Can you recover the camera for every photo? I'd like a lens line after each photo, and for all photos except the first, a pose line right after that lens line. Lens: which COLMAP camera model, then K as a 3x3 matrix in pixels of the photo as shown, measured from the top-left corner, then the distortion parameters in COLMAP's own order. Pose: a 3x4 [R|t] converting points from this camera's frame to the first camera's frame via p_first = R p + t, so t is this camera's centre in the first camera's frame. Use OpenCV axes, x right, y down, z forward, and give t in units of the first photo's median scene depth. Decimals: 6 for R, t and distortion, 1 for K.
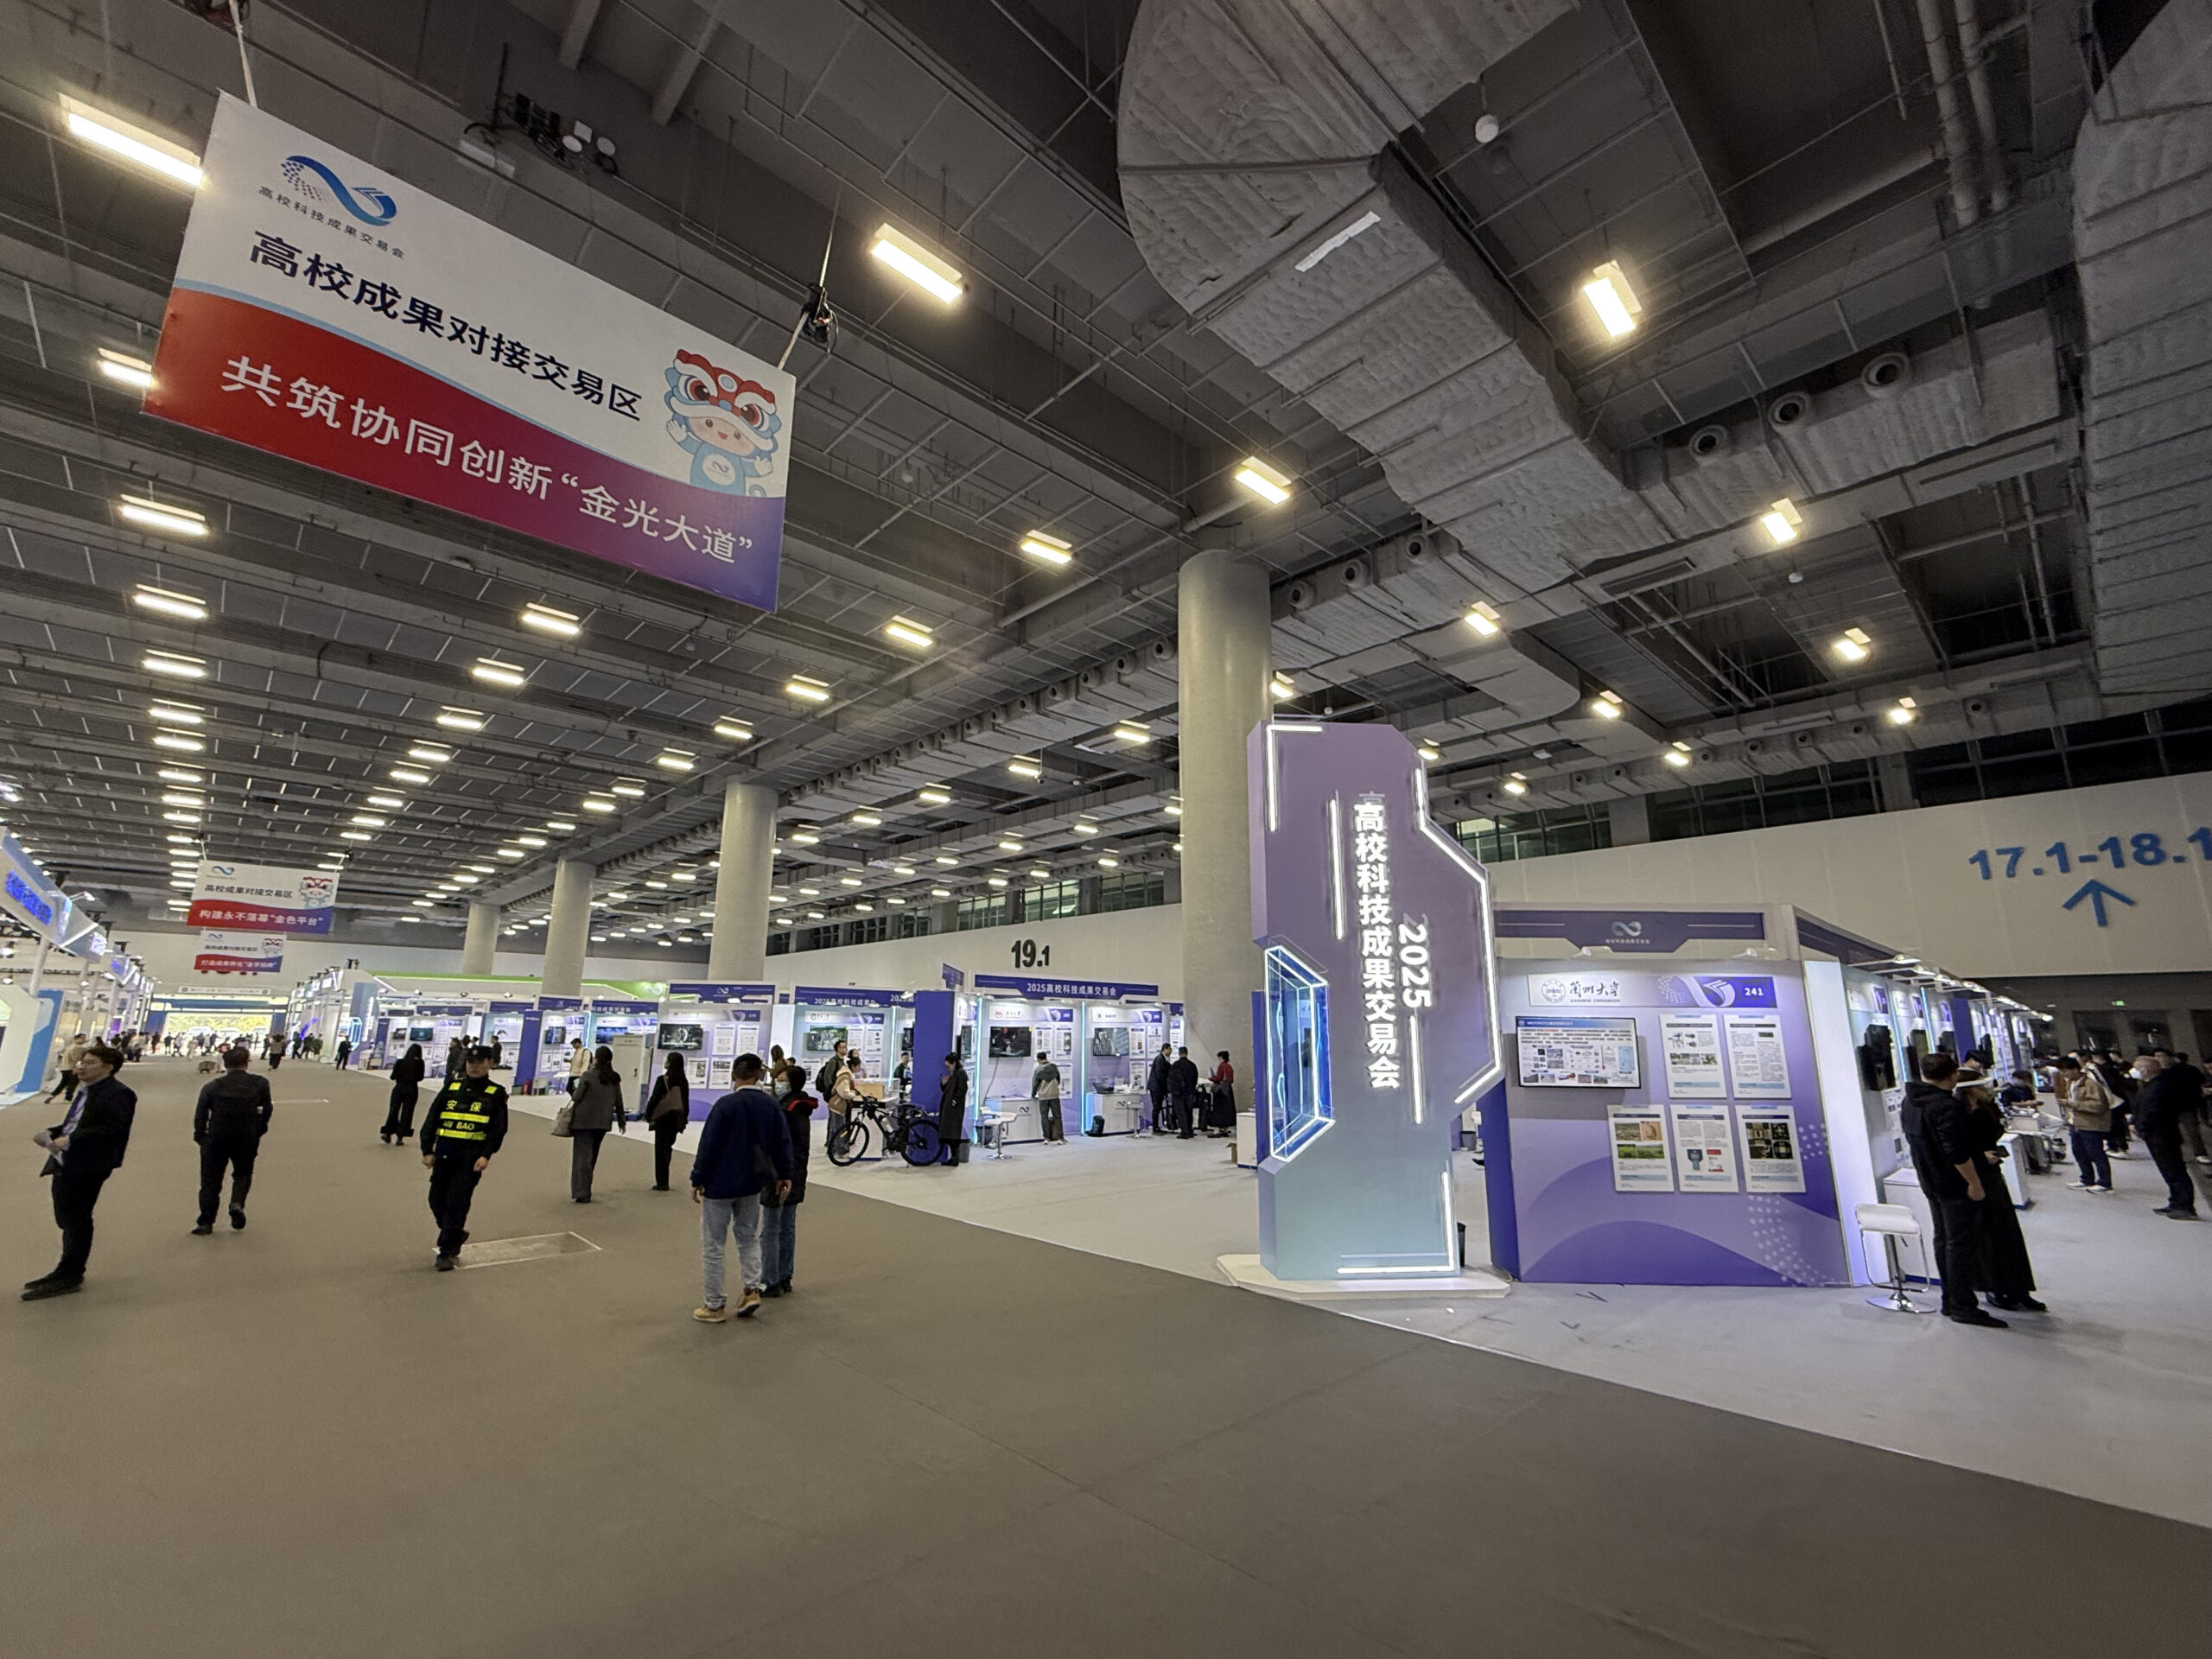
lens RADIAL K [[941.5, 0, 1107.3], [0, 941.5, 827.4], [0, 0, 1]] dist [-0.003795, -0.000555]
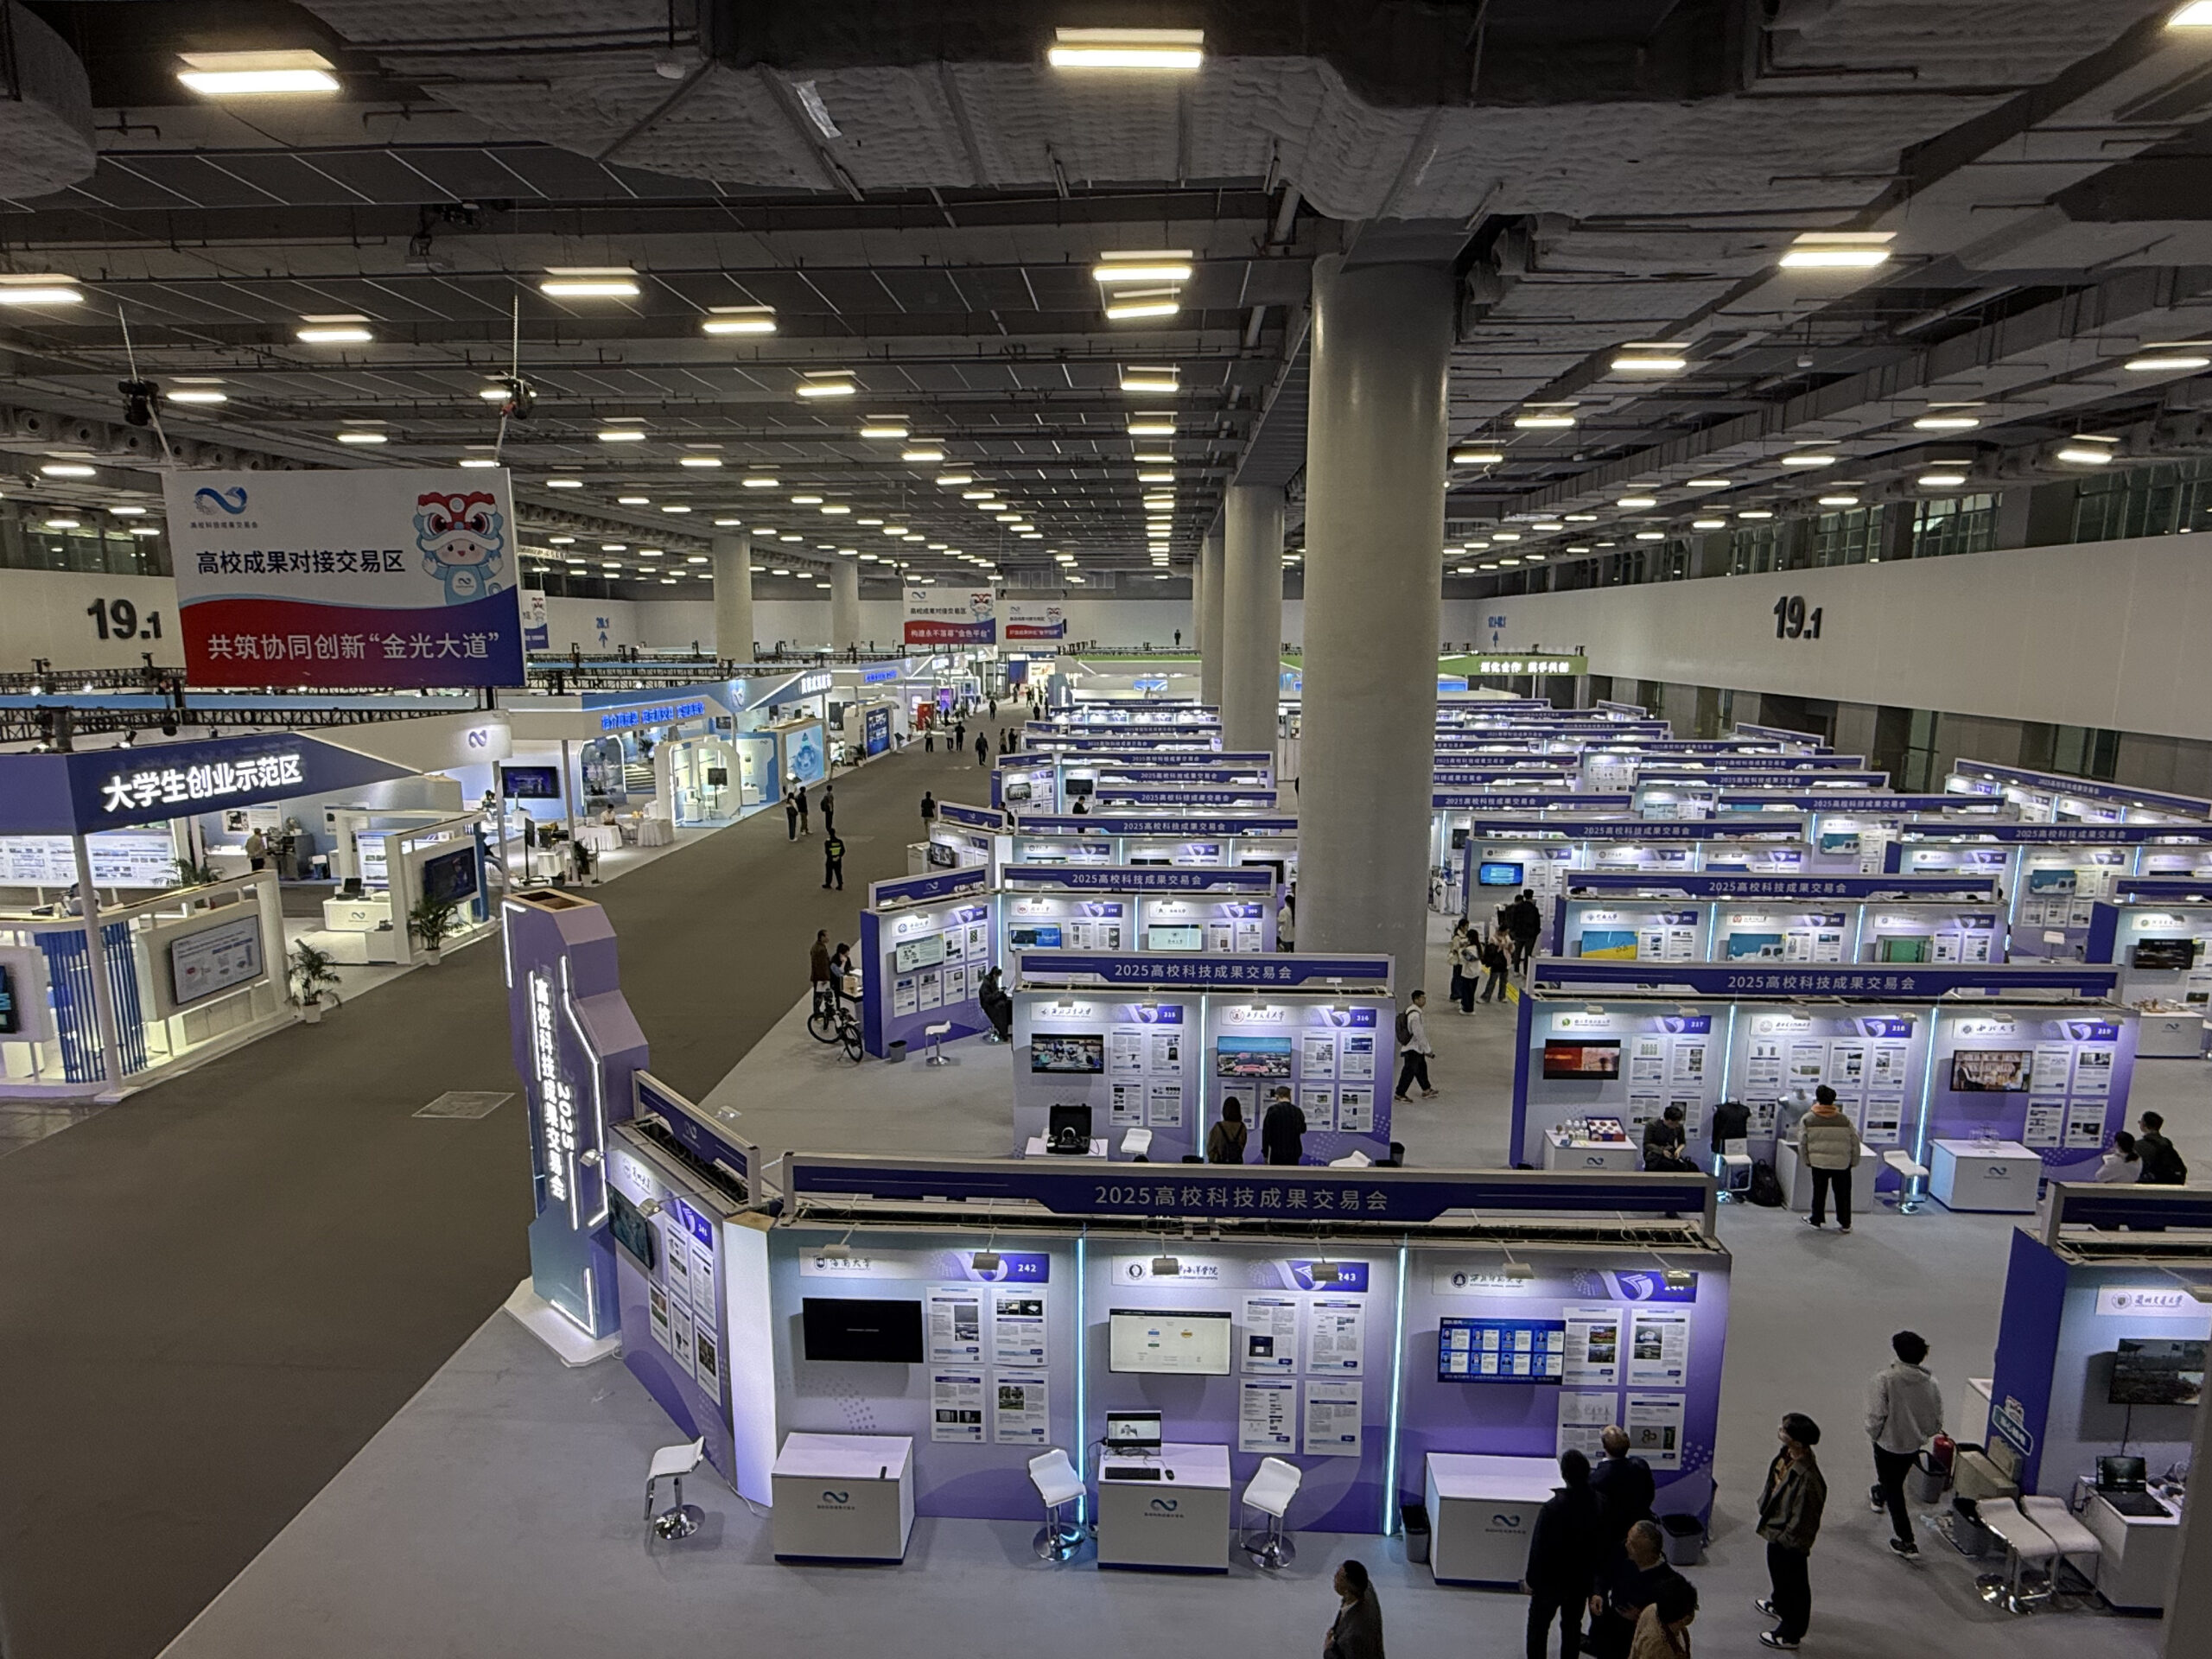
lens RADIAL K [[1217.6, 0, 1100.2], [0, 1217.6, 834.0], [0, 0, 1]] dist [-0.006124, 0.000312]
pose [[0.686188, 0.116704, -0.718002, 1.421813], [0.160983, 0.938209, 0.306346, -0.428545], [0.709388, -0.325797, 0.625001, 0.464623]]
